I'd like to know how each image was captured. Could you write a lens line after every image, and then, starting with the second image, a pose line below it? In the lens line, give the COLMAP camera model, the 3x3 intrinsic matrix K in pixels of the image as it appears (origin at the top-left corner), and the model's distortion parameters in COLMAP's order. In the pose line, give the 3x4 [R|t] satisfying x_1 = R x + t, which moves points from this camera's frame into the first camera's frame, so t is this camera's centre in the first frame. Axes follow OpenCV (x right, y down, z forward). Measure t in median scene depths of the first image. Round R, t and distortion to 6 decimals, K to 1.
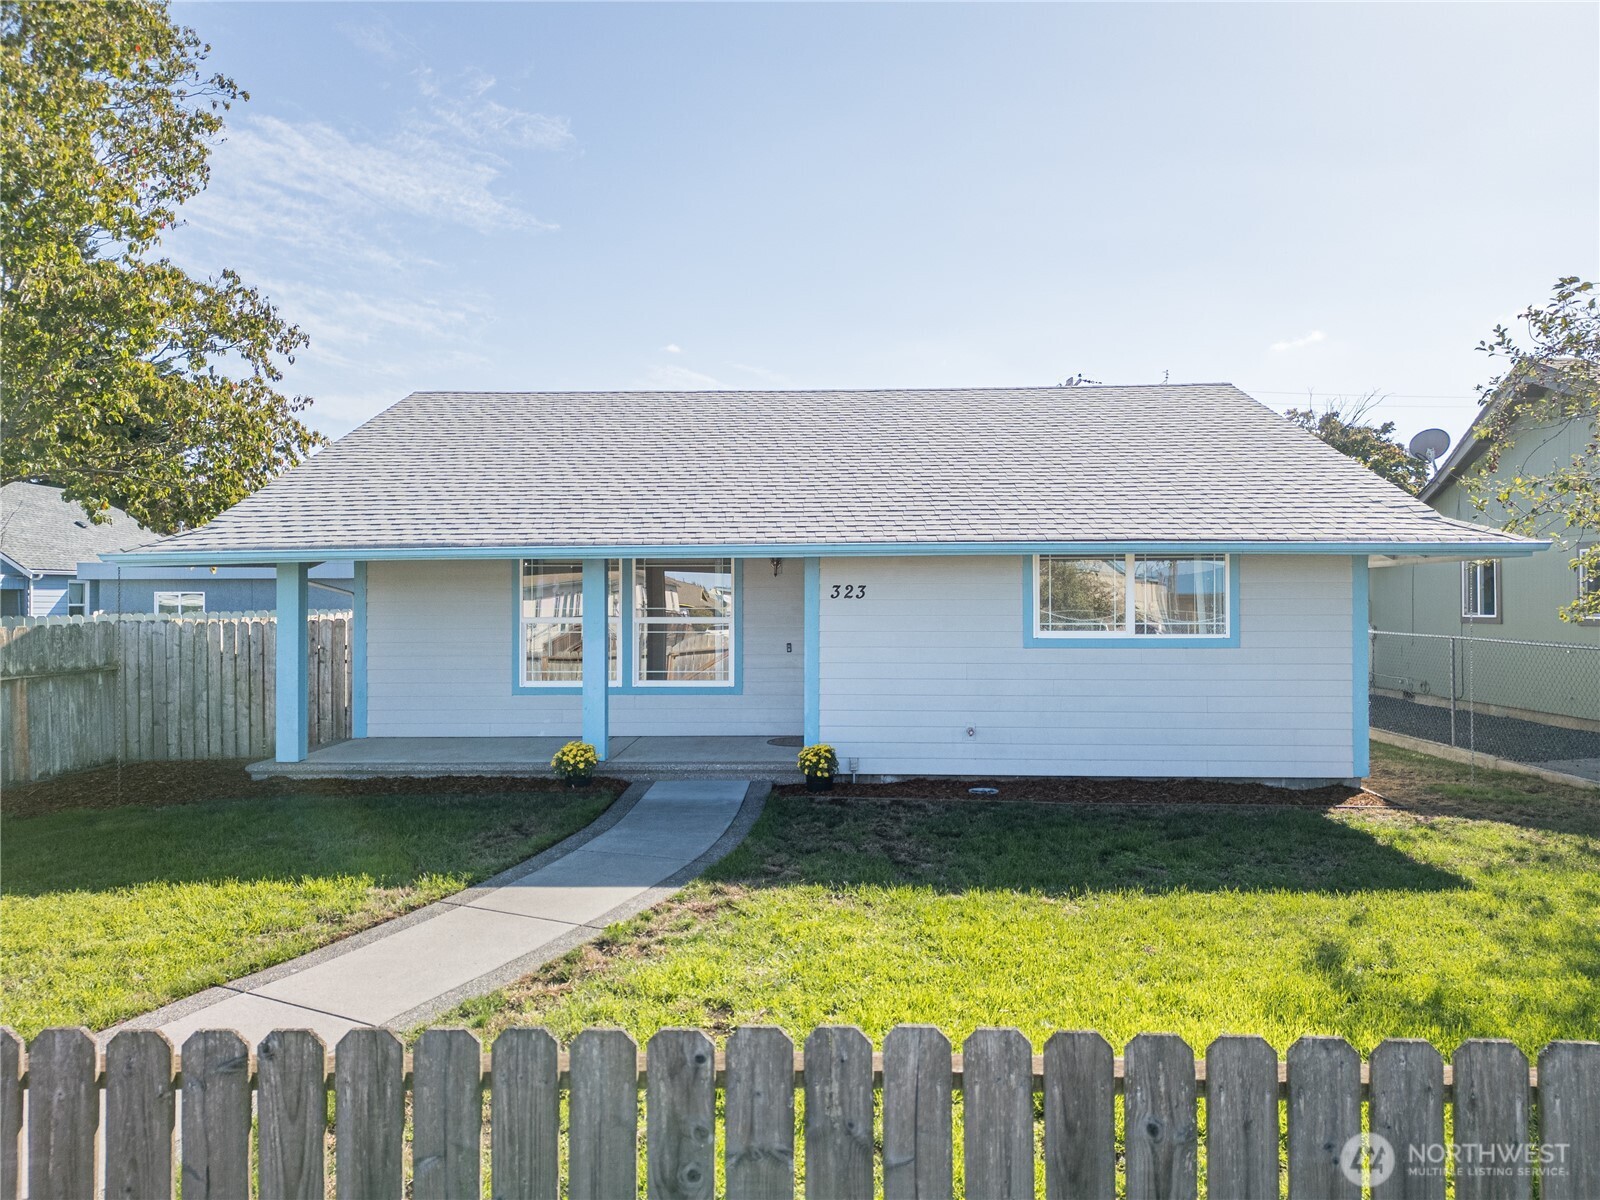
lens RADIAL K [[1199.8, 0, 793.9], [0, 1199.8, 597.0], [0, 0, 1]] dist [0.066441, -0.043146]
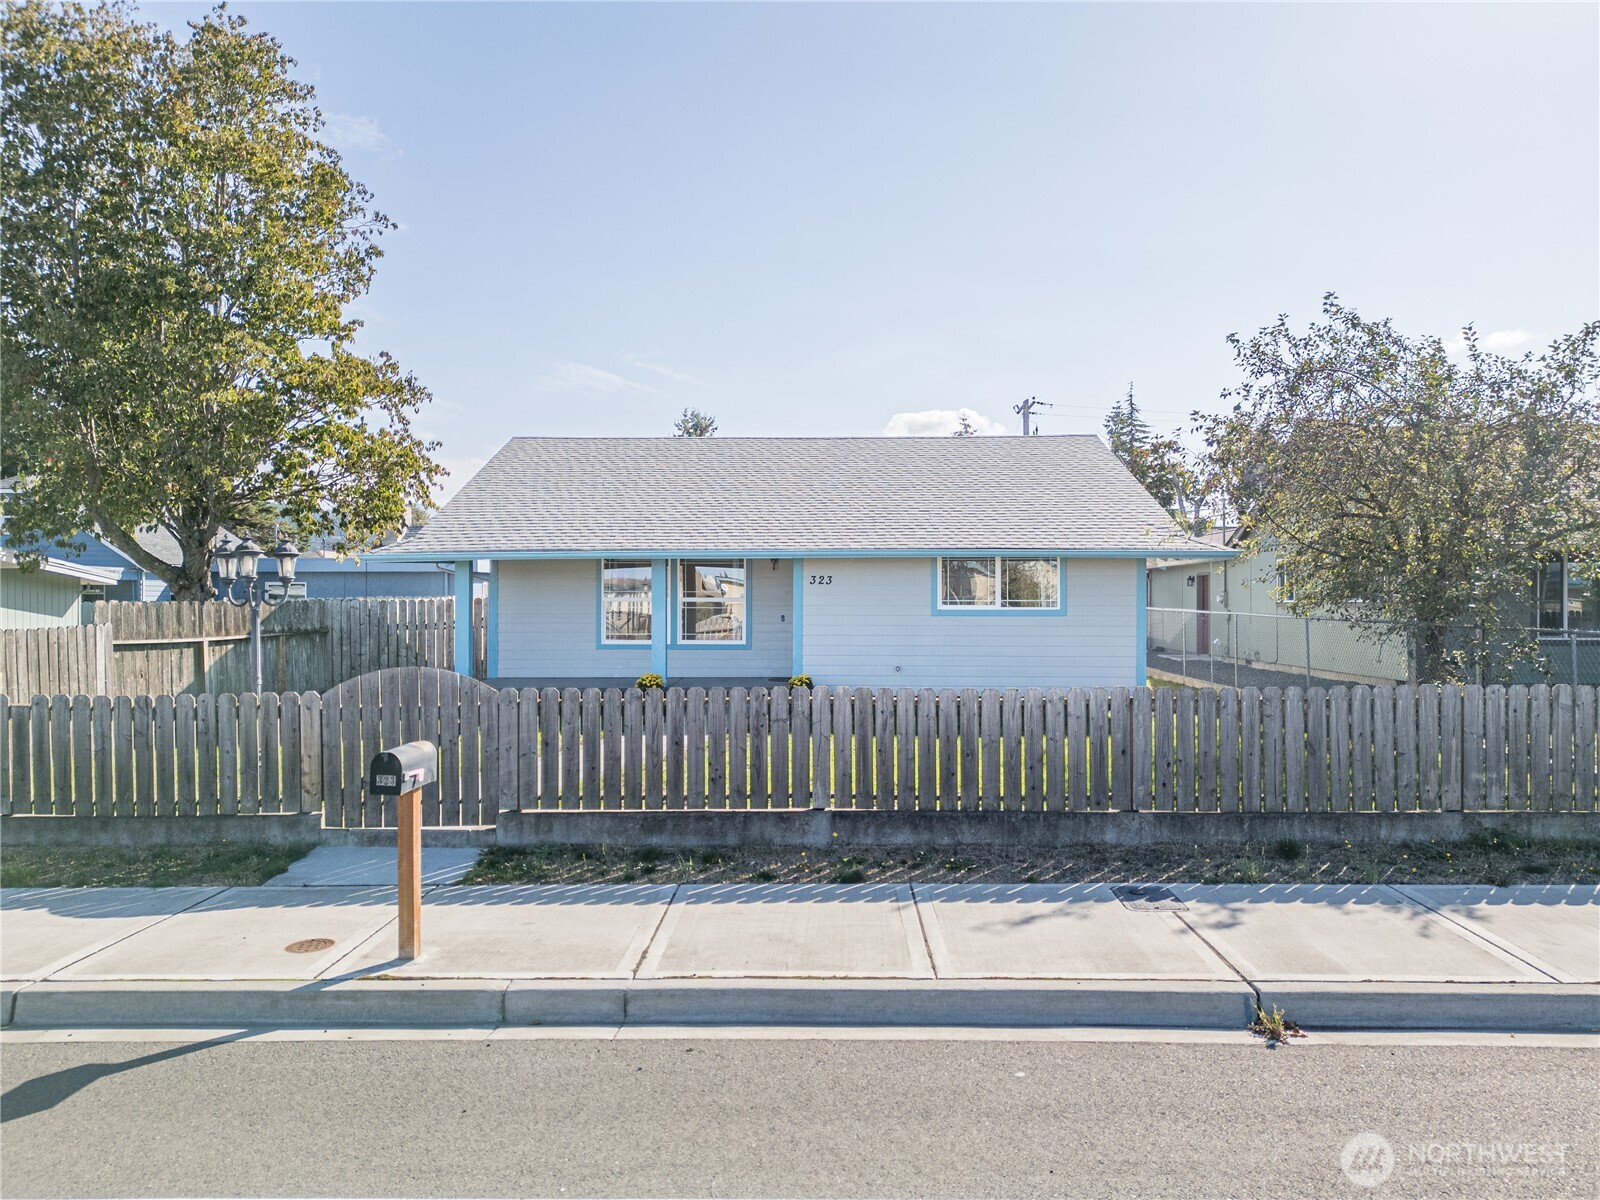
lens RADIAL K [[1199.8, 0, 814.3], [0, 1199.8, 607.9], [0, 0, 1]] dist [0.066441, -0.043146]
pose [[0.999672, 0.002633, 0.025491, -0.002901], [-0.002933, 0.999927, 0.011730, 0.011534], [-0.025458, -0.011801, 0.999606, -0.488327]]
